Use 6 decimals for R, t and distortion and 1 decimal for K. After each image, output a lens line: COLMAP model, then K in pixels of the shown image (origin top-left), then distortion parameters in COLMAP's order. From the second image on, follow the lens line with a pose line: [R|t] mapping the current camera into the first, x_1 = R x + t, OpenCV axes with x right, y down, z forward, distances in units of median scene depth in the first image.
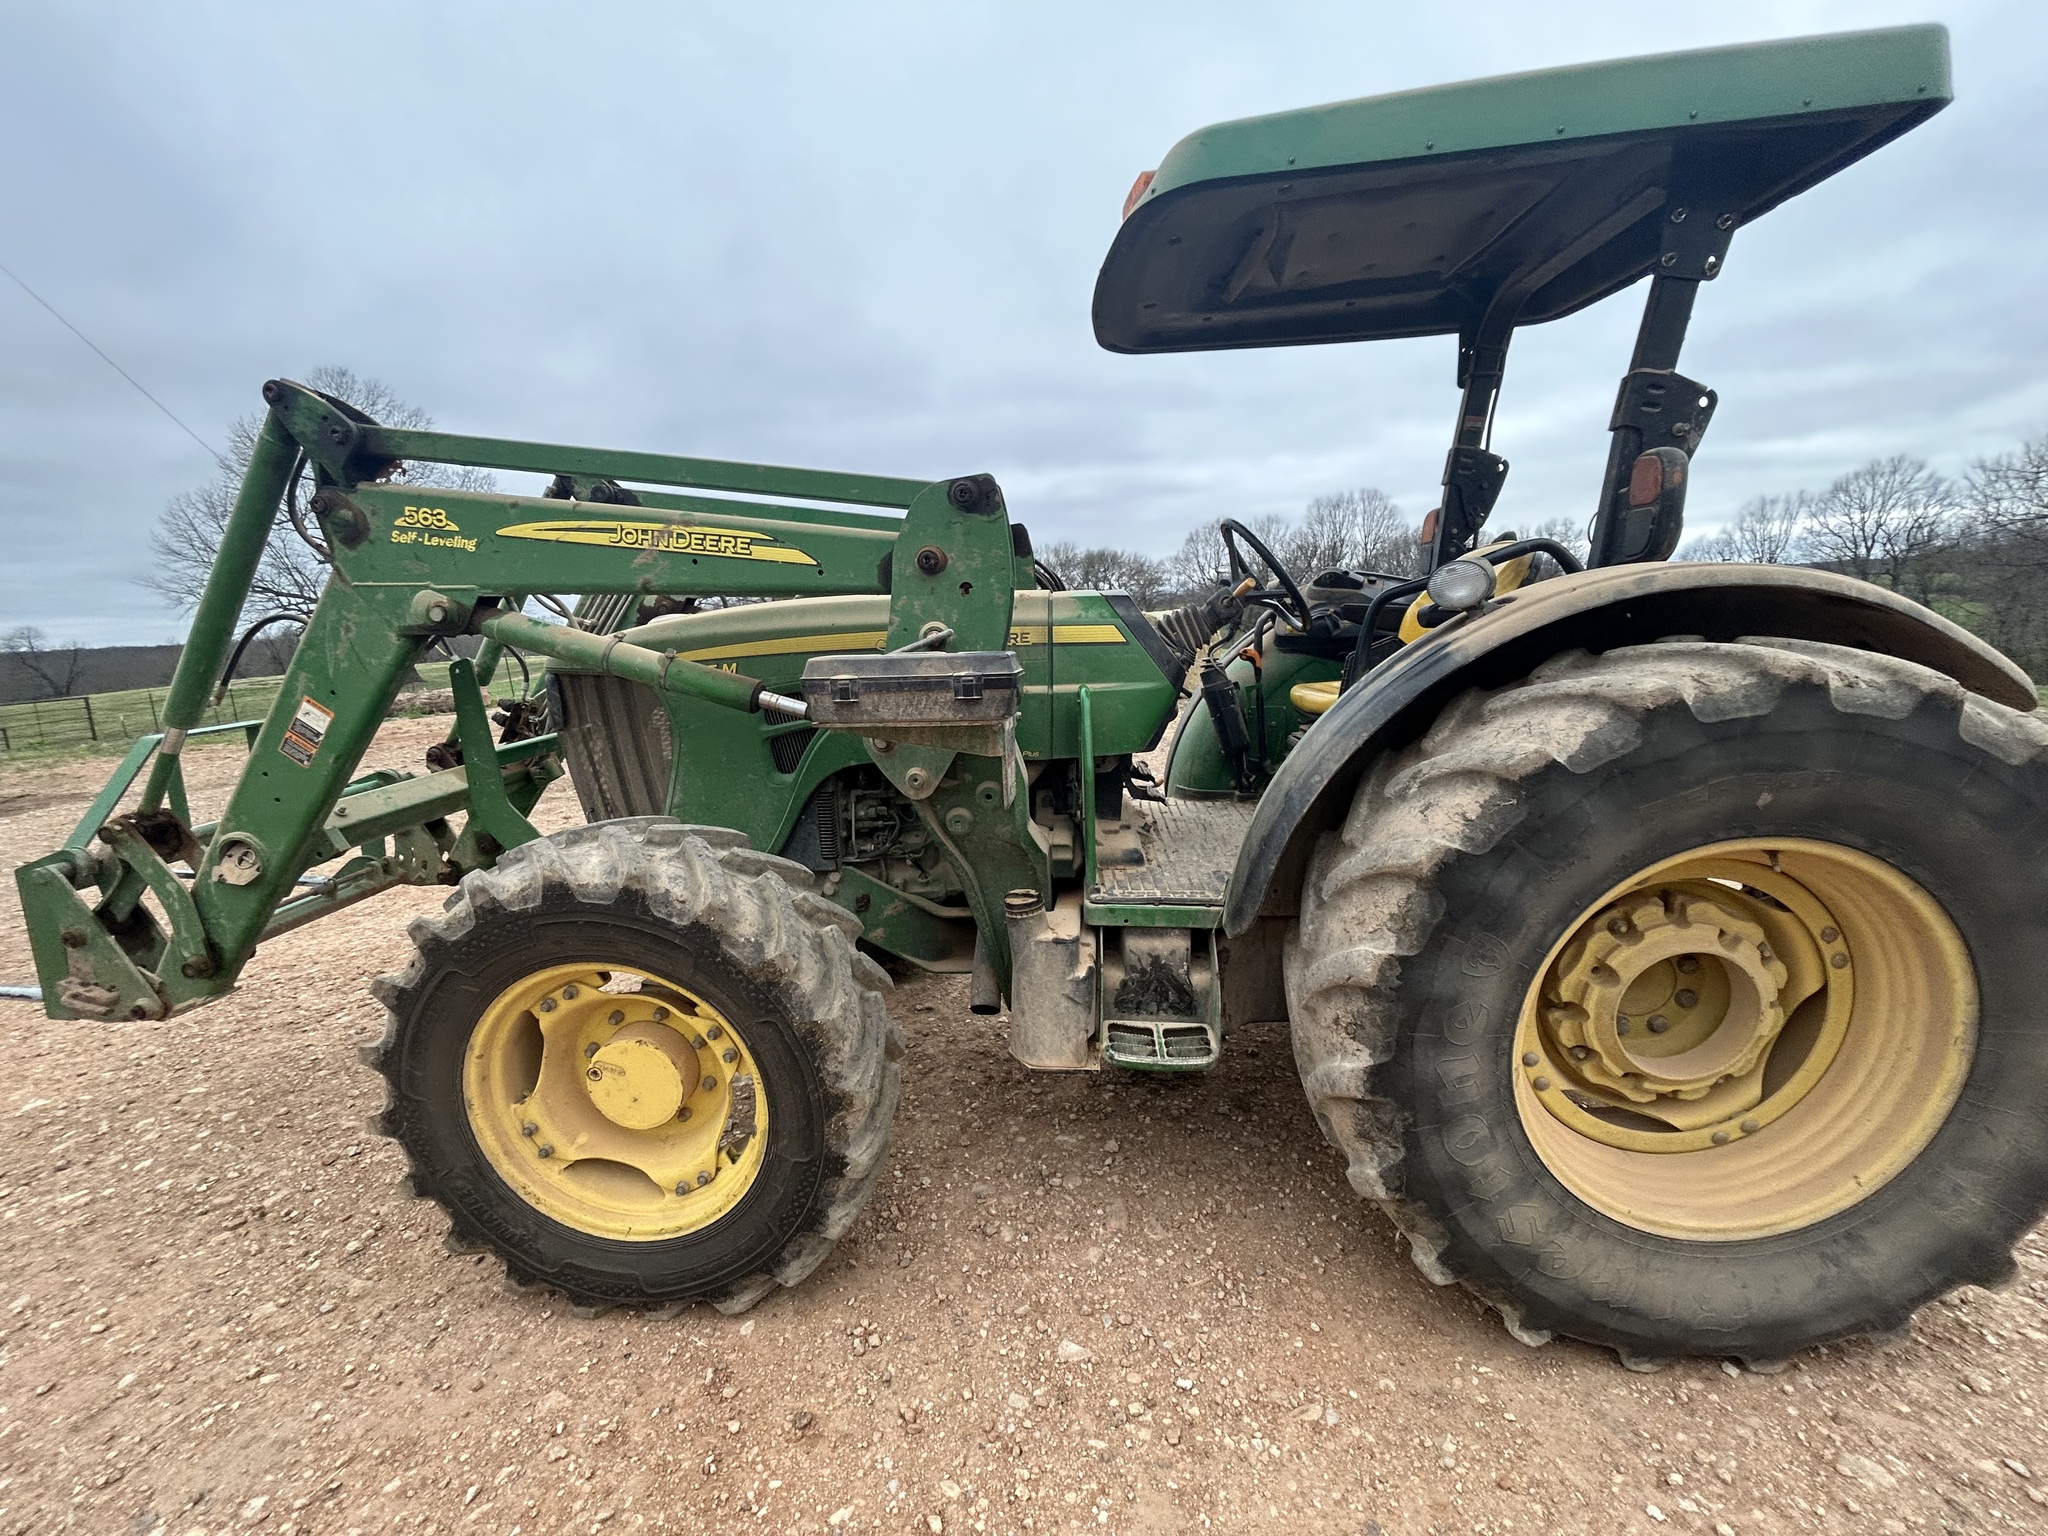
lens RADIAL K [[822.3, 0, 1021.7], [0, 822.3, 771.4], [0, 0, 1]] dist [-0.003093, 0.001046]
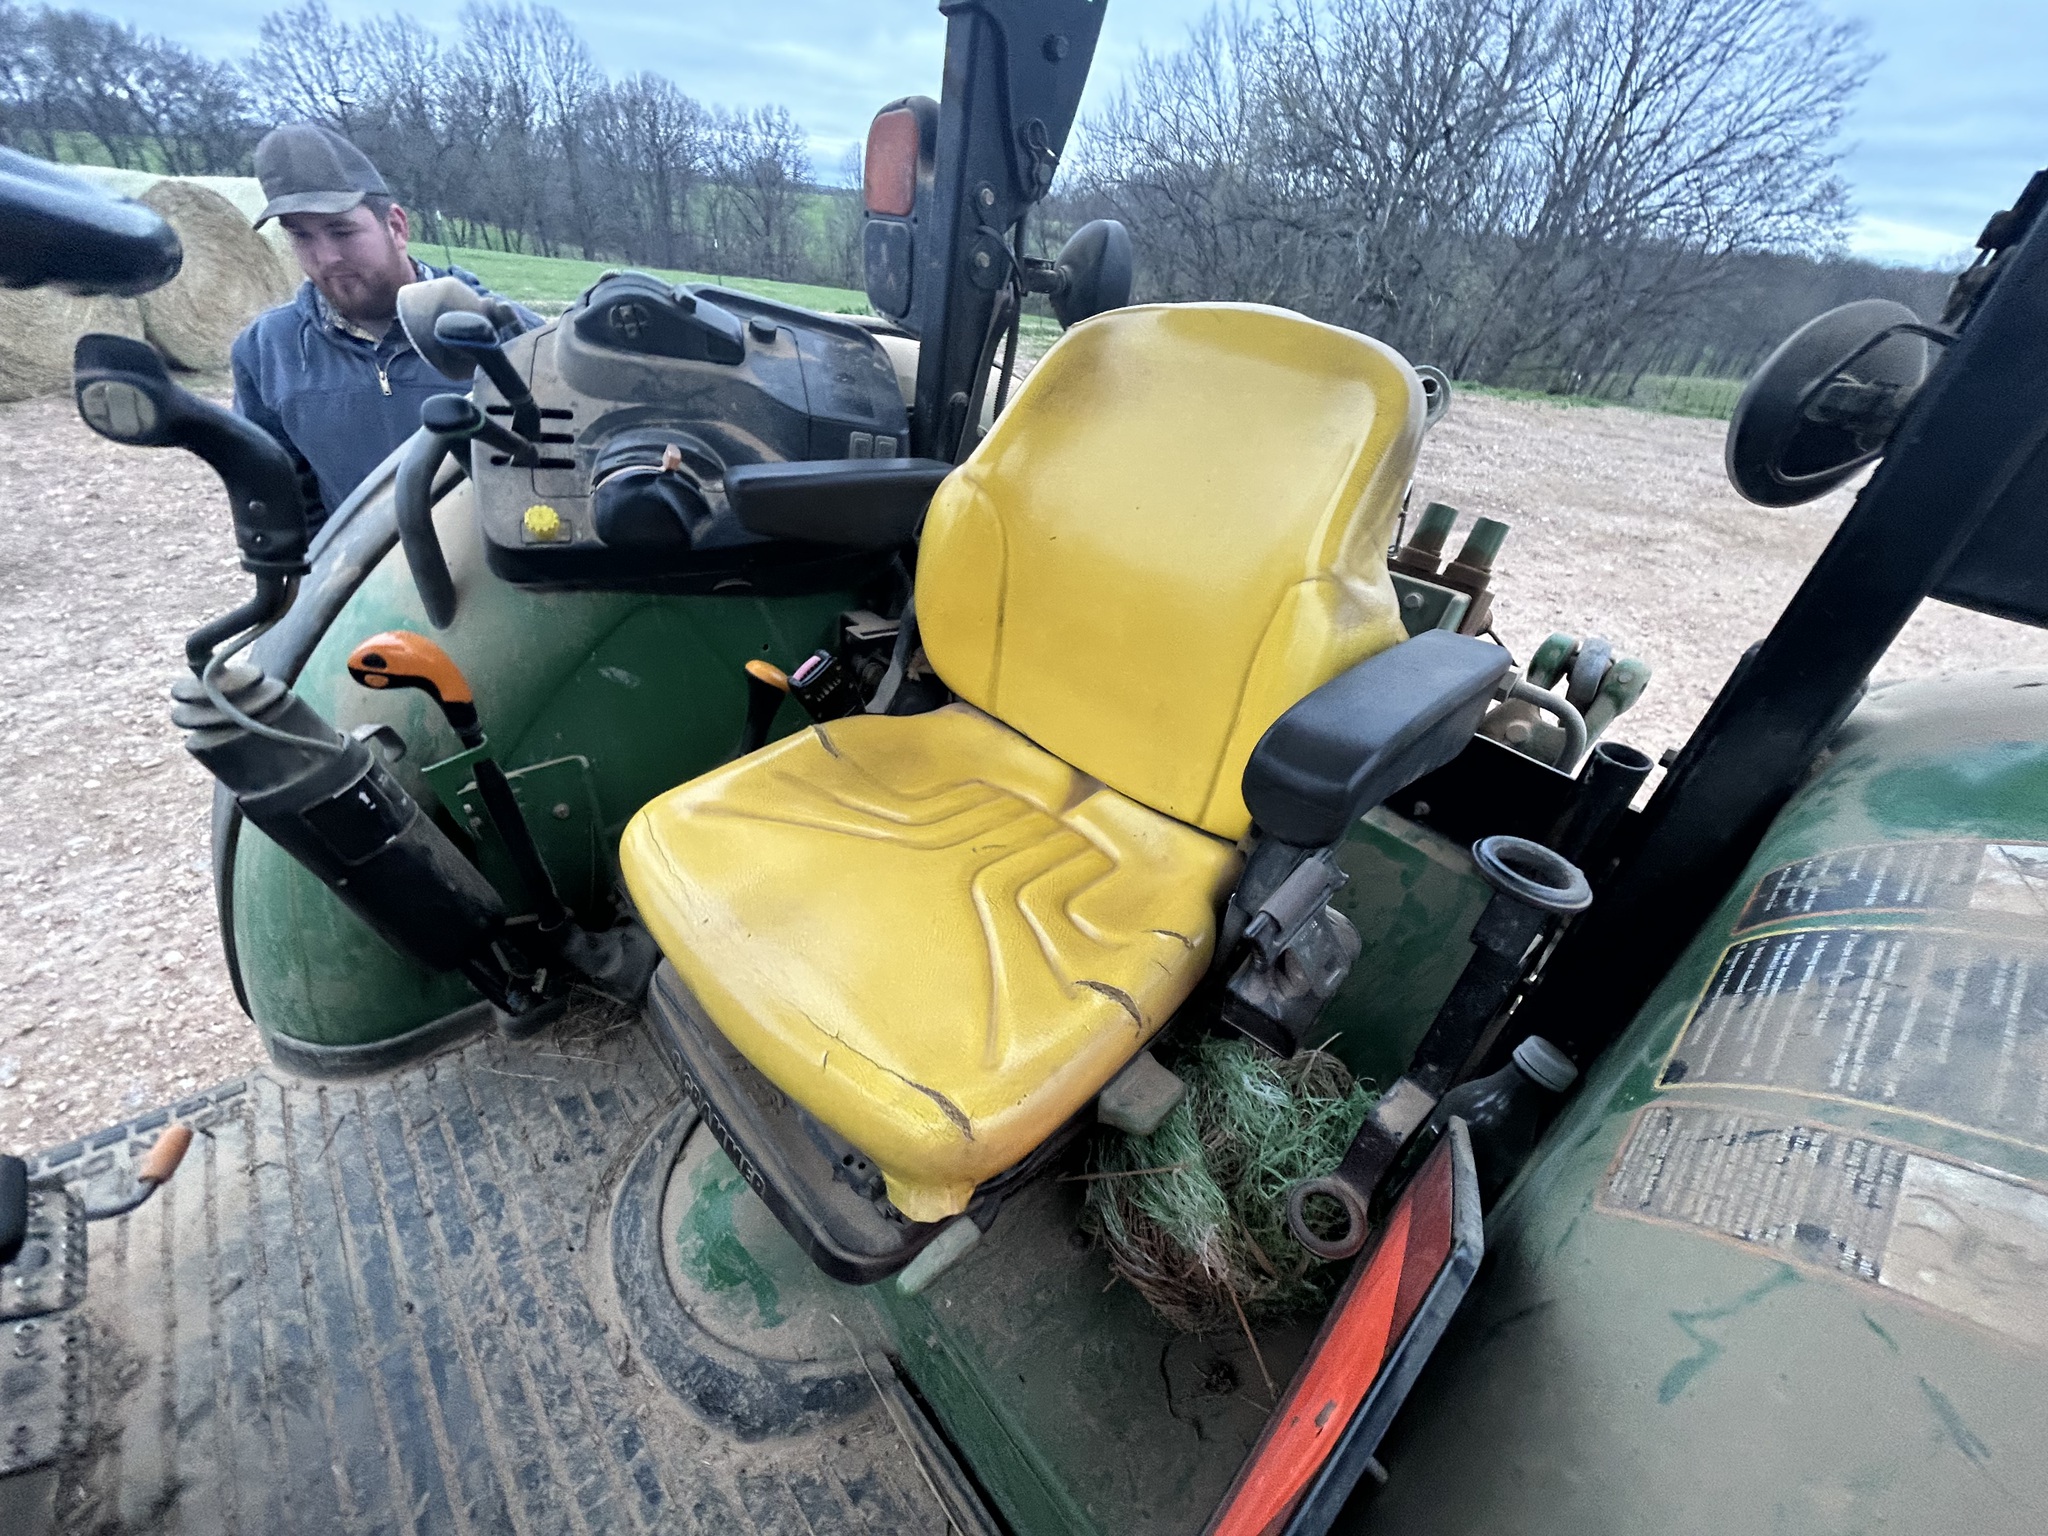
lens RADIAL K [[822.3, 0, 1026.8], [0, 822.3, 772.4], [0, 0, 1]] dist [-0.003093, 0.001046]
pose [[0.684302, -0.327943, 0.651294, 0.337398], [0.036005, 0.907270, 0.419005, -0.306258], [-0.728310, -0.263276, 0.632654, 0.994937]]
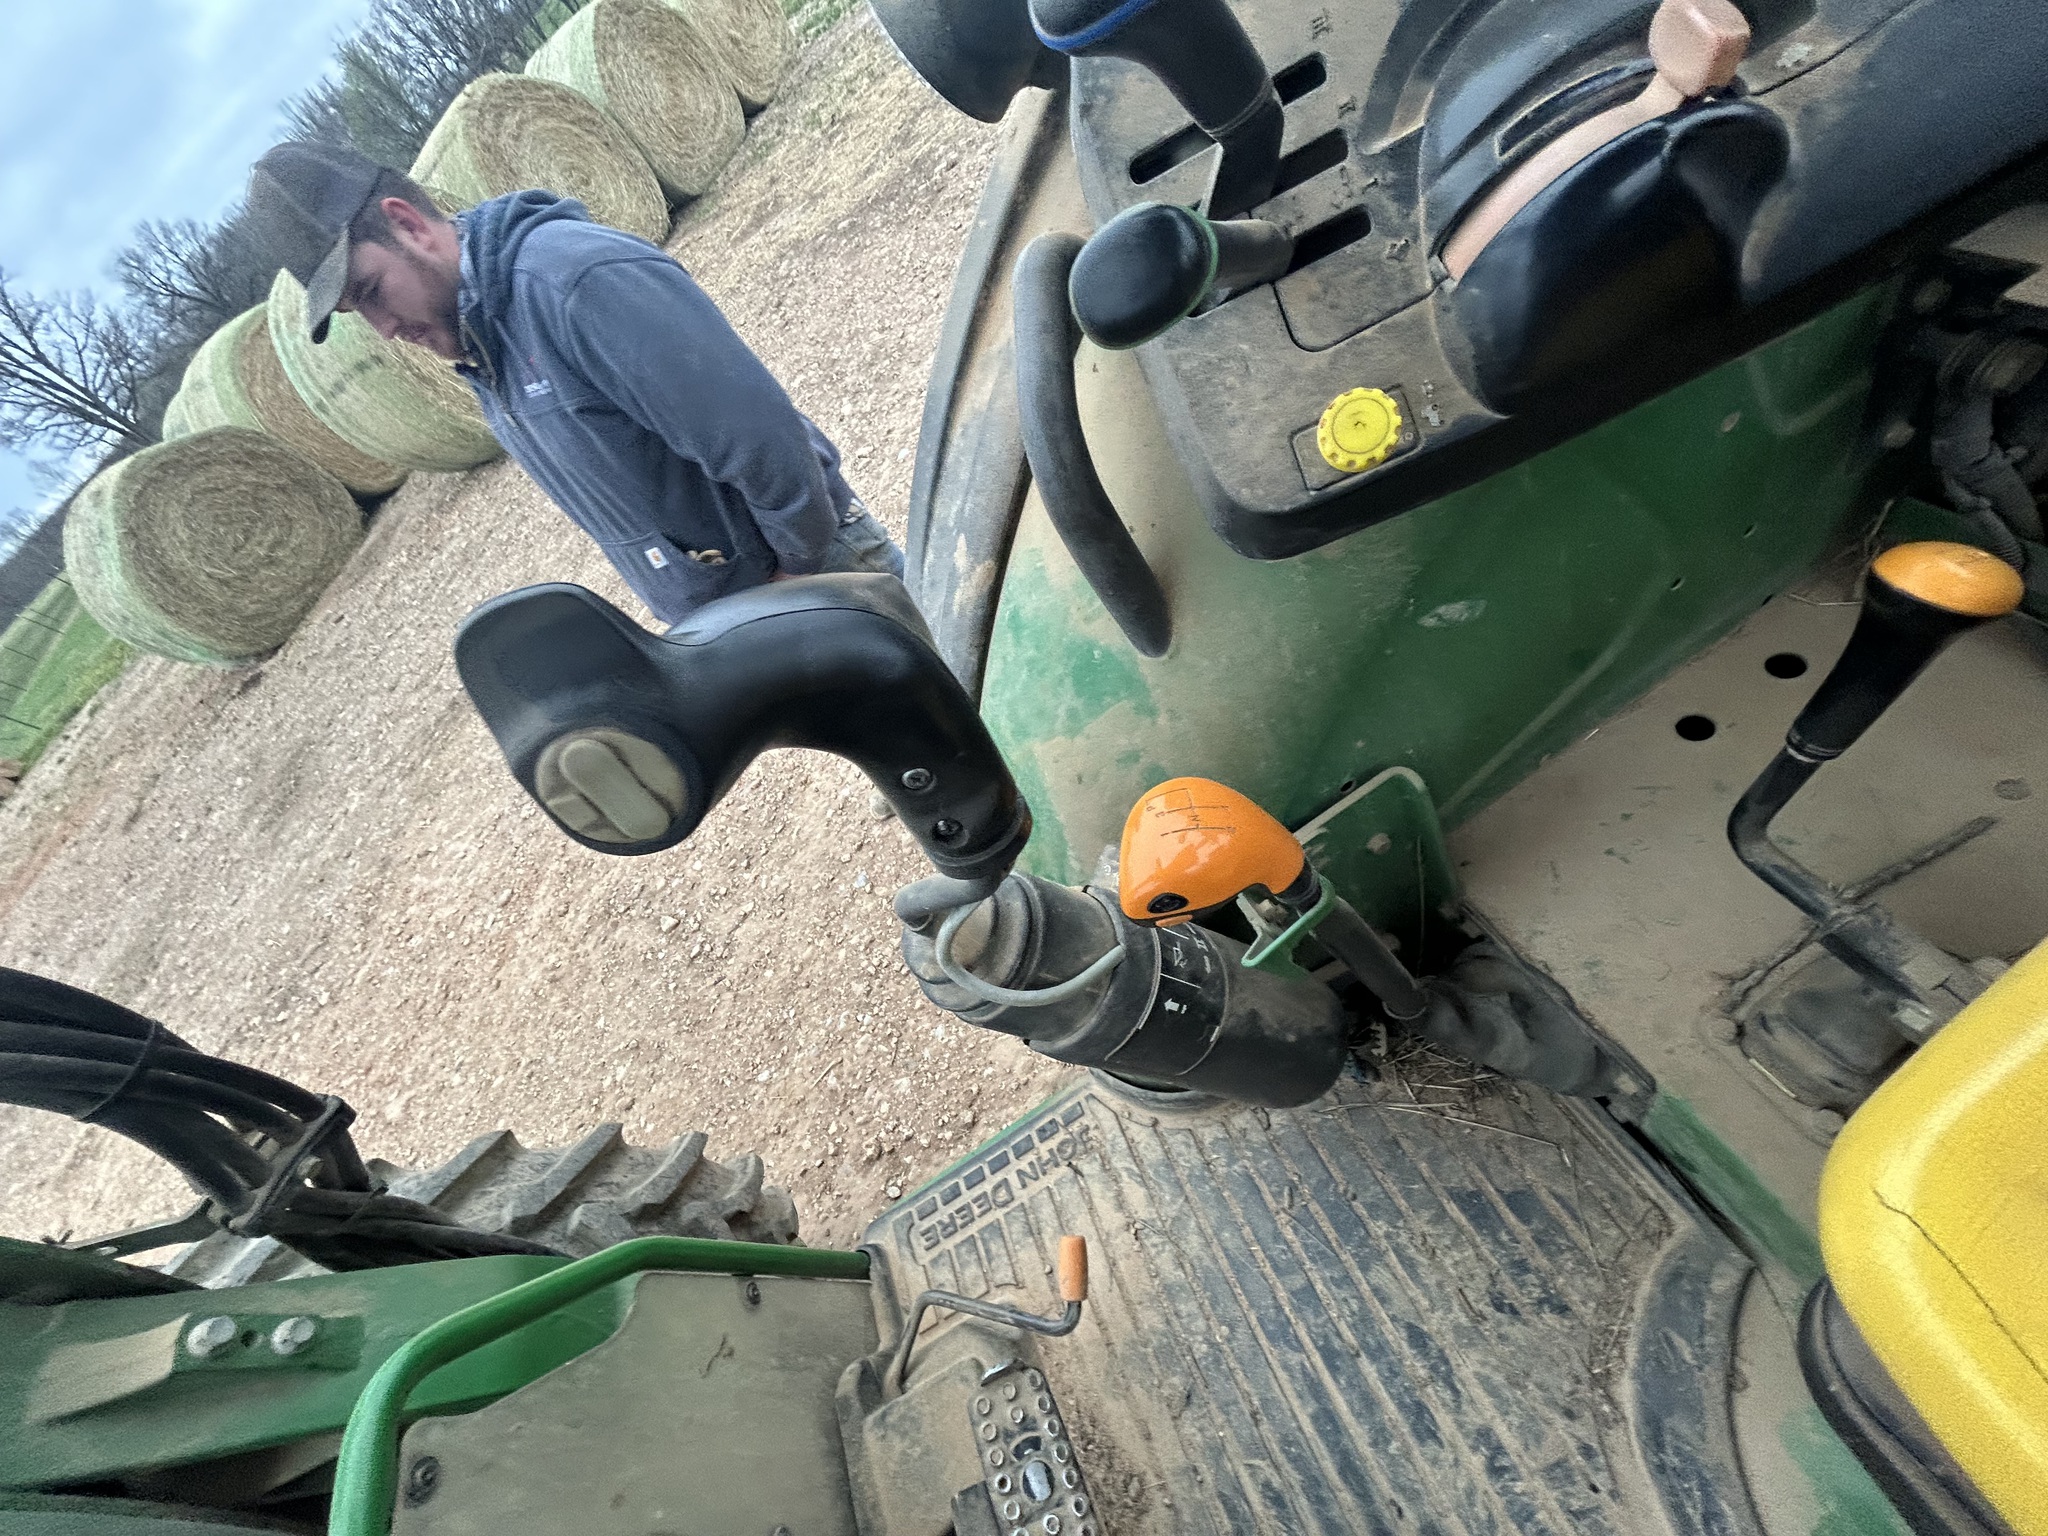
lens RADIAL K [[822.3, 0, 1027.1], [0, 822.3, 762.6], [0, 0, 1]] dist [-0.003093, 0.001046]
pose [[0.766422, -0.640664, -0.046337, 0.396217], [0.539223, 0.602512, 0.588403, -0.347738], [-0.349050, -0.475951, 0.807239, 1.327370]]
